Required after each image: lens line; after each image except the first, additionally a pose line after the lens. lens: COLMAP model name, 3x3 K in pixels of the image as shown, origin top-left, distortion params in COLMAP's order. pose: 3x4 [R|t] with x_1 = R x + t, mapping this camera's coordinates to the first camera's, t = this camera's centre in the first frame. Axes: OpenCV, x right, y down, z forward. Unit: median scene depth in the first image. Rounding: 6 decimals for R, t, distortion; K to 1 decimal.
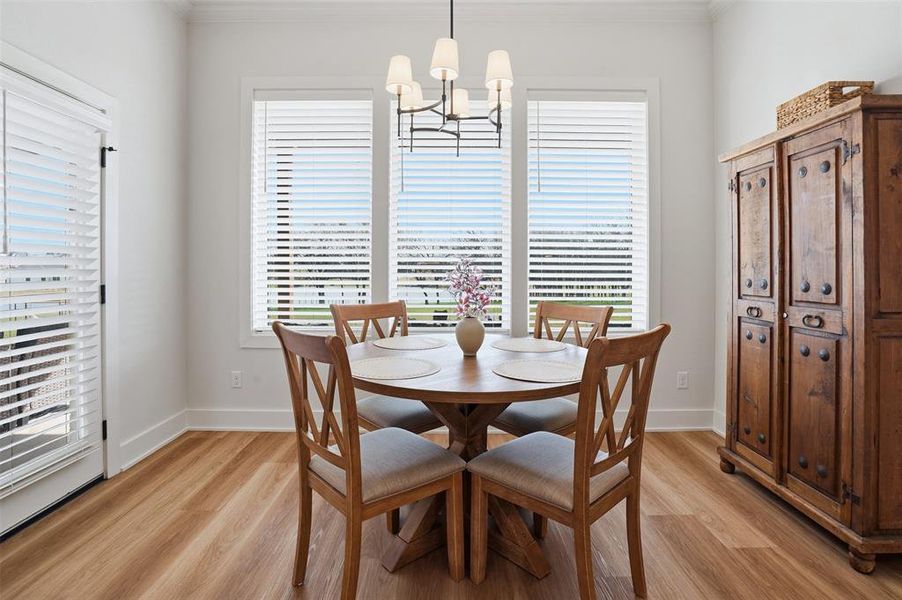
lens RADIAL K [[435.4, 0, 452.2], [0, 435.4, 268.5], [0, 0, 1]] dist [-0.033793, 0.006162]
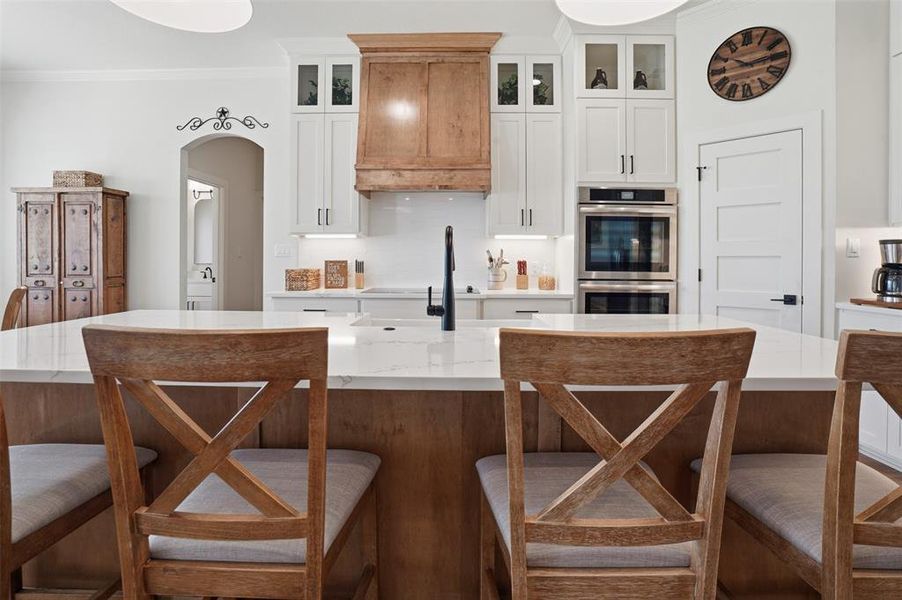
lens RADIAL K [[435.4, 0, 454.0], [0, 435.4, 268.1], [0, 0, 1]] dist [-0.033793, 0.006162]
pose [[0.011921, -0.011542, 0.999862, -1.220714], [-0.003266, 0.999928, 0.011581, 0.015451], [-0.999924, -0.003404, 0.011883, -0.873905]]
